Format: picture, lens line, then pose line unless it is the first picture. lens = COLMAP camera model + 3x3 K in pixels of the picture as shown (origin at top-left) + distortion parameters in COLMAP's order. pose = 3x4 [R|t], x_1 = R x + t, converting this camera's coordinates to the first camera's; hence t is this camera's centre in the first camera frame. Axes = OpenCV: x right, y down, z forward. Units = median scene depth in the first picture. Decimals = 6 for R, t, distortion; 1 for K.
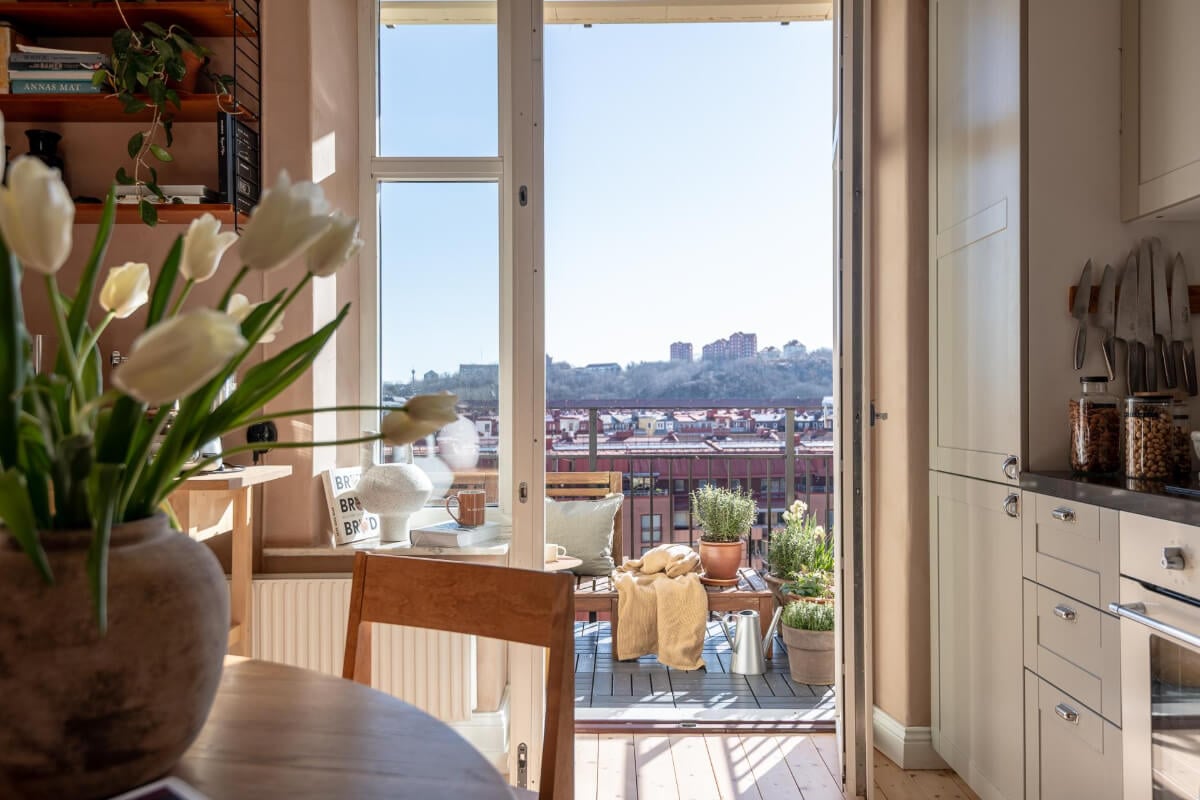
lens RADIAL K [[919.0, 0, 600.2], [0, 919.0, 399.1], [0, 0, 1]] dist [0.015785, -0.006684]
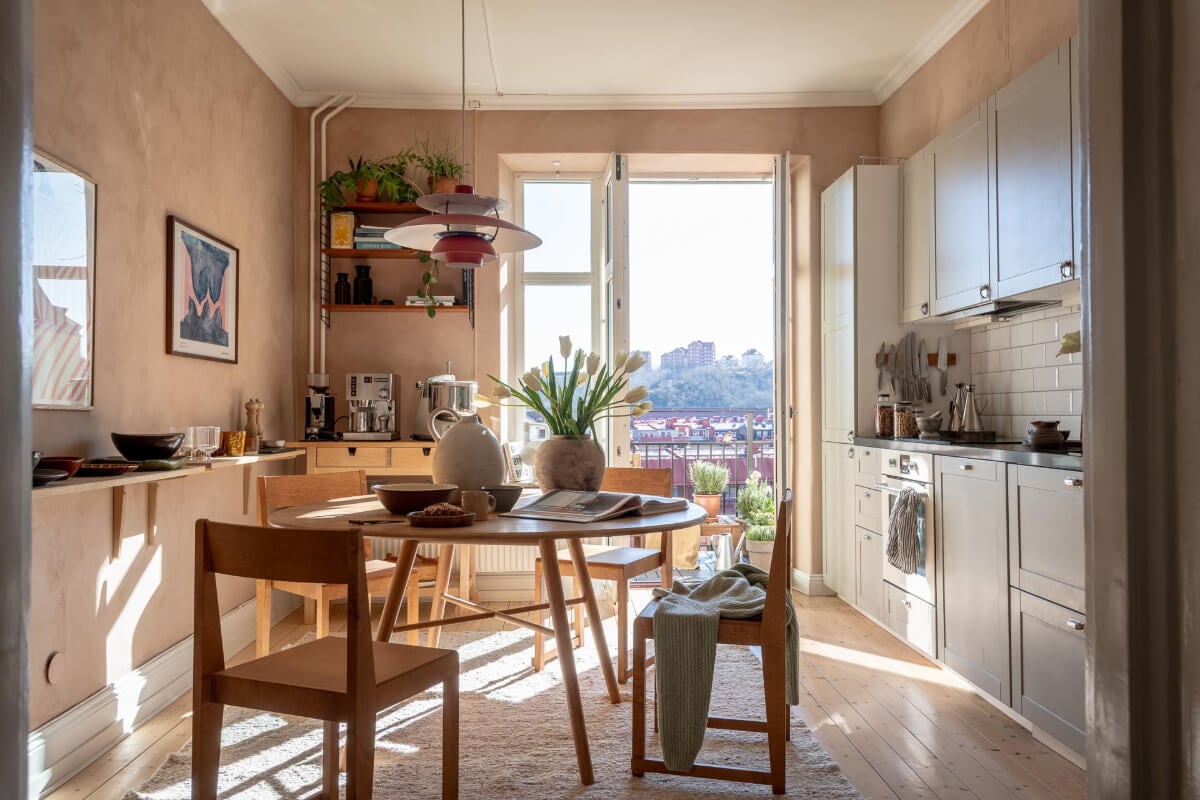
lens RADIAL K [[919.0, 0, 594.0], [0, 919.0, 398.6], [0, 0, 1]] dist [0.015785, -0.006684]
pose [[0.999317, 0.000092, 0.036964, -0.154883], [0.000280, 0.999949, -0.010068, 0.005097], [-0.036963, 0.010072, 0.999266, -0.734252]]
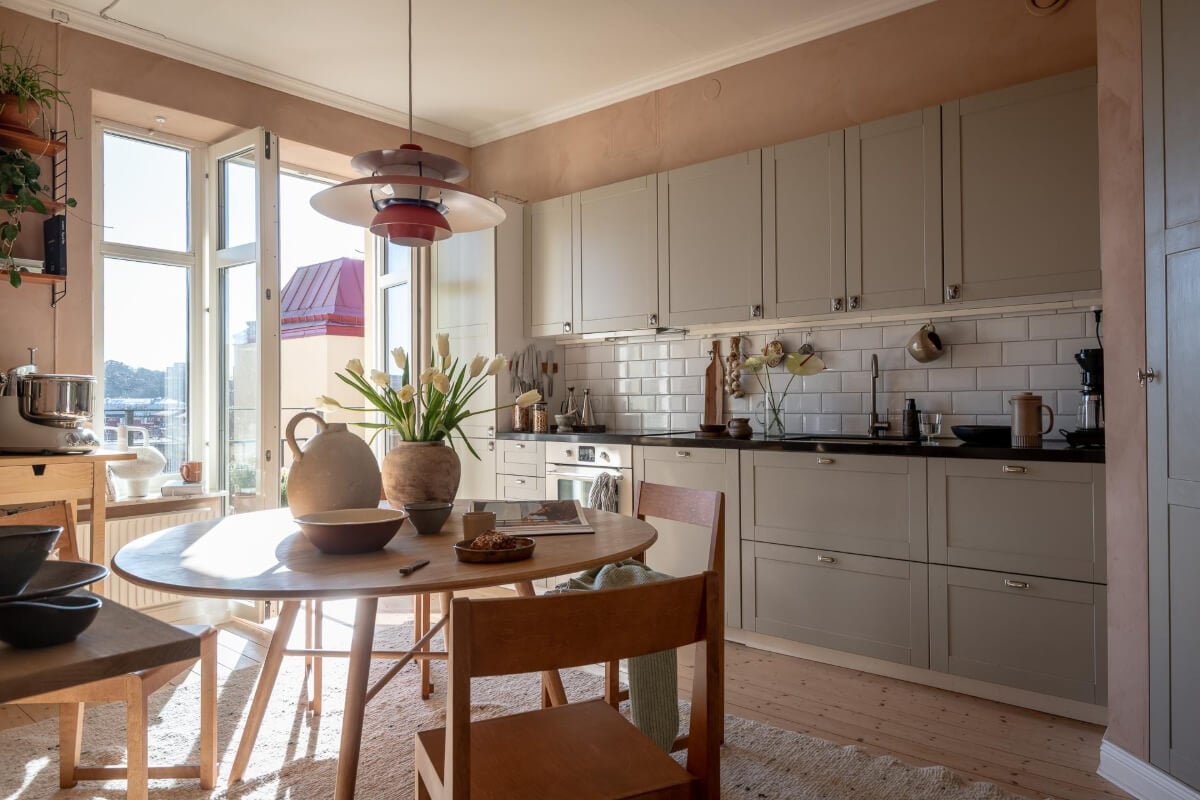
lens RADIAL K [[756.9, 0, 606.5], [0, 756.9, 397.4], [0, 0, 1]] dist [0.011145, -0.007772]
pose [[0.636704, 0.003420, 0.771101, -0.601926], [-0.000088, 0.999990, -0.004362, -0.005846], [-0.771108, 0.002709, 0.636698, -0.358868]]
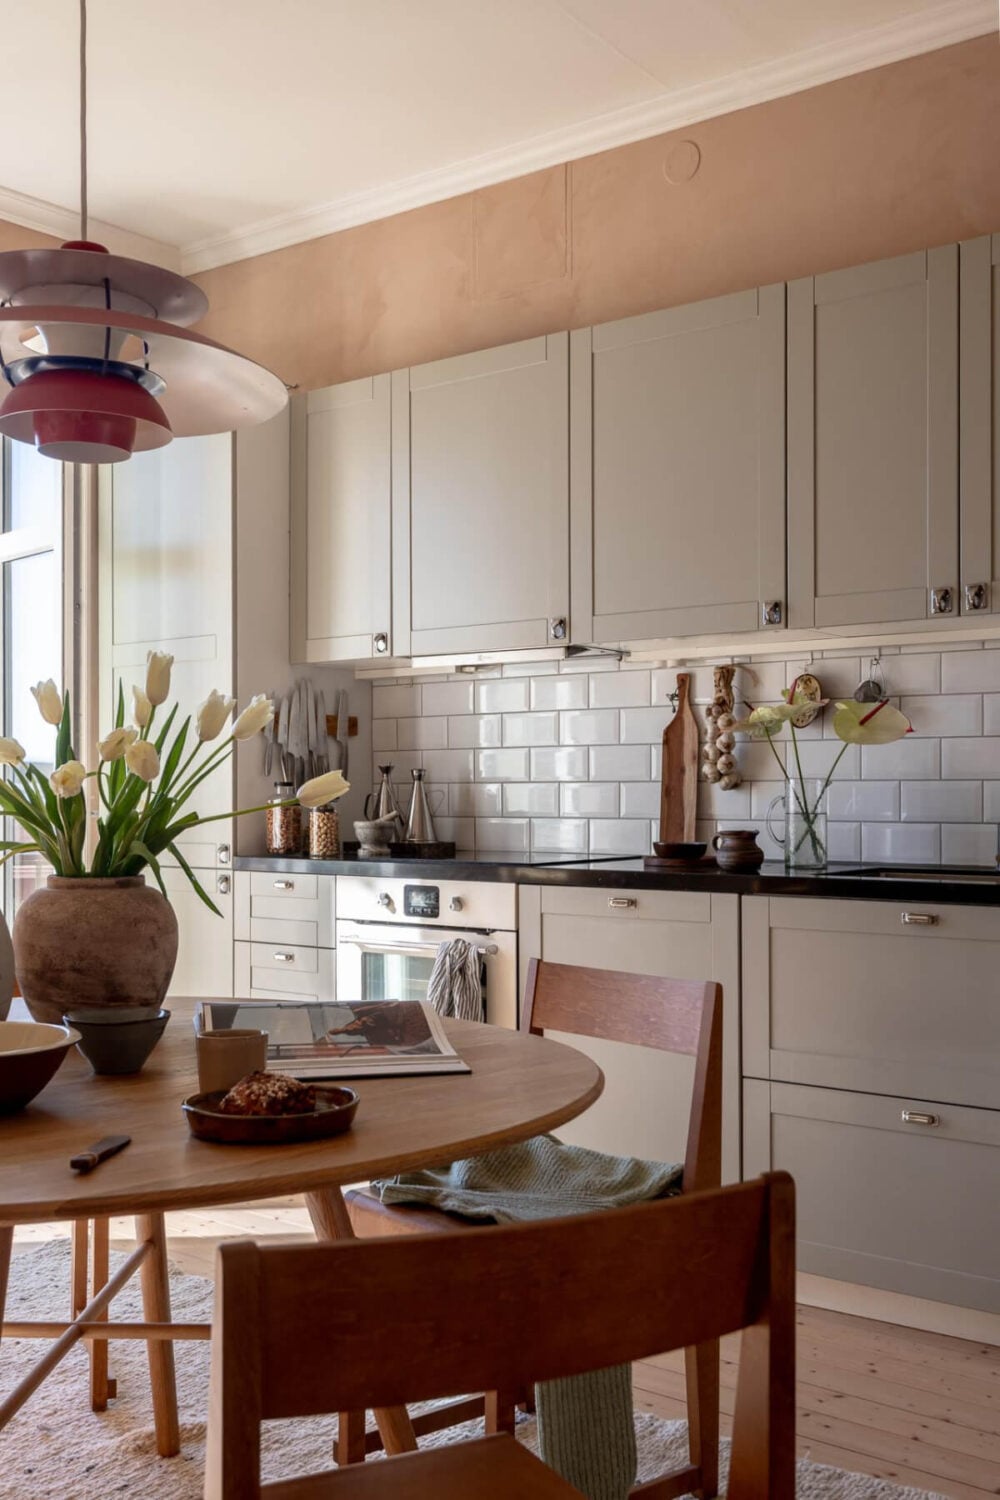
lens RADIAL K [[1482.1, 0, 480.4], [0, 1482.1, 799.8], [0, 0, 1]] dist [-0.002520, 0.000000]
pose [[0.608043, -0.000001, 0.793904, -0.584074], [-0.005840, 0.999973, 0.004474, -0.006051], [-0.793882, -0.007357, 0.608027, -0.307584]]
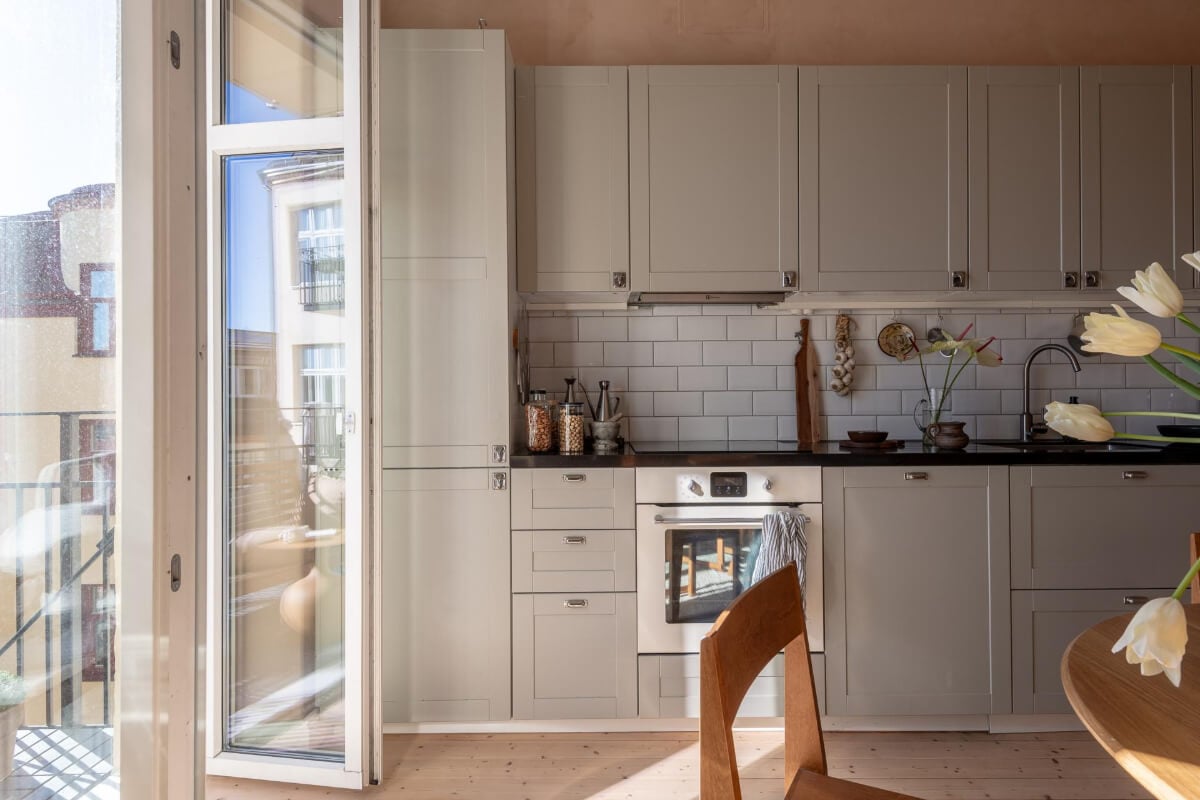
lens RADIAL K [[716.1, 0, 599.7], [0, 716.1, 404.7], [0, 0, 1]] dist [0.001404, -0.000626]
pose [[-0.013213, 0.002038, 0.999911, -0.396588], [0.000395, 0.999998, -0.002033, 0.001794], [-0.999913, 0.000368, -0.013214, 0.542225]]
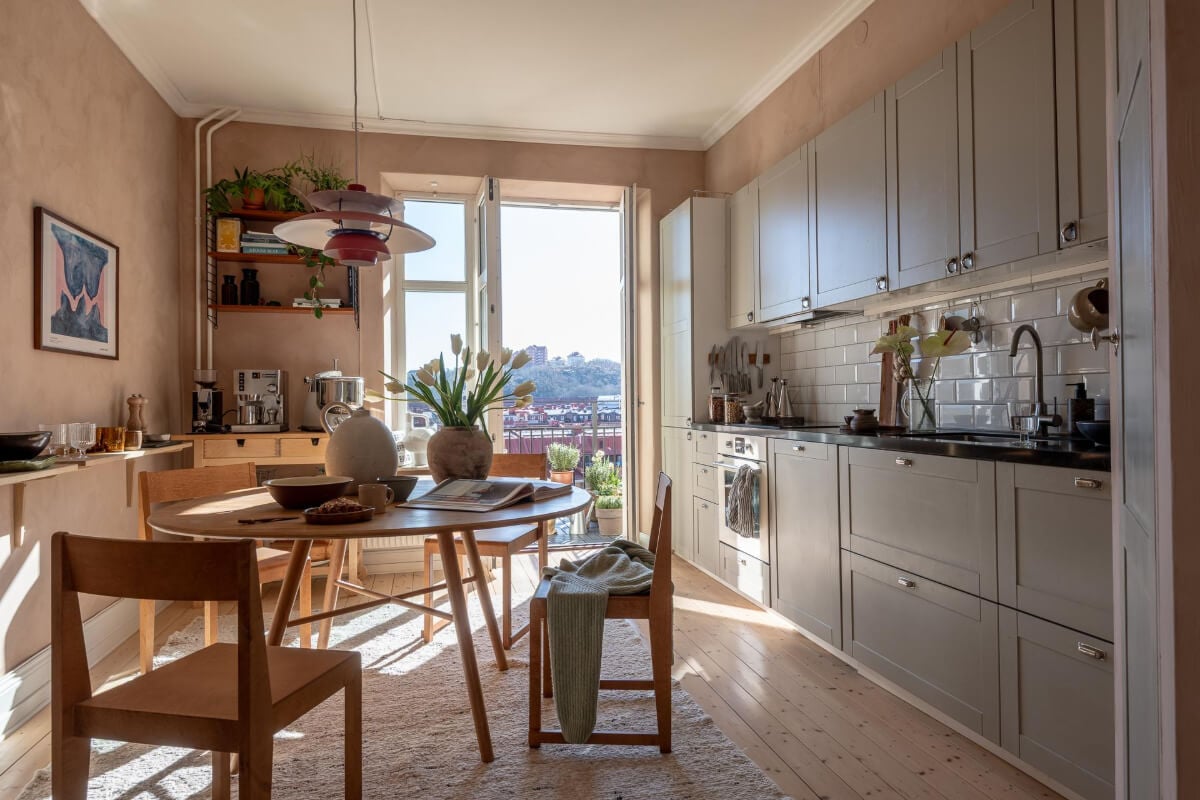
lens RADIAL K [[722.8, 0, 601.7], [0, 722.8, 397.0], [0, 0, 1]] dist [0.020000, -0.021545]
pose [[0.970656, -0.006840, 0.240376, -0.185714], [0.007160, 0.999974, -0.000455, 0.001807], [-0.240366, 0.002163, 0.970680, -0.600128]]
